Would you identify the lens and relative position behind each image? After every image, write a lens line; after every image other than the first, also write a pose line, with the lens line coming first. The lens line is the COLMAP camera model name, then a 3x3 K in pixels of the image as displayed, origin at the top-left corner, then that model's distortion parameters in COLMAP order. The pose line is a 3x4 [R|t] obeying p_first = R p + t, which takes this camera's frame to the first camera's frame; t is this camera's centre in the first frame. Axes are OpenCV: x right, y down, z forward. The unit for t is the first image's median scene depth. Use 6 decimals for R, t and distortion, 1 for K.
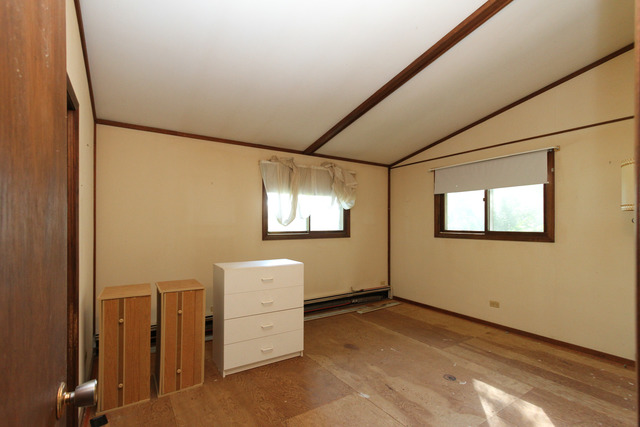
lens RADIAL K [[299.5, 0, 314.7], [0, 299.5, 224.2], [0, 0, 1]] dist [-0.004240, -0.000579]
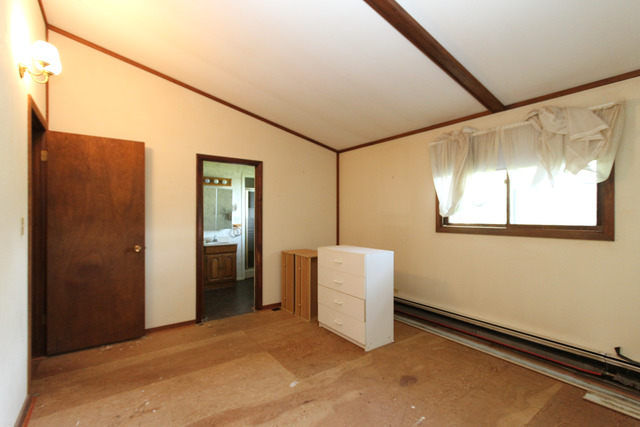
lens RADIAL K [[299.5, 0, 320.1], [0, 299.5, 214.5], [0, 0, 1]] dist [-0.004240, -0.000579]
pose [[0.038538, -0.005406, -0.999243, 0.879569], [-0.001347, 0.999984, -0.005462, 0.007987], [0.999256, 0.001556, 0.038530, 0.786556]]
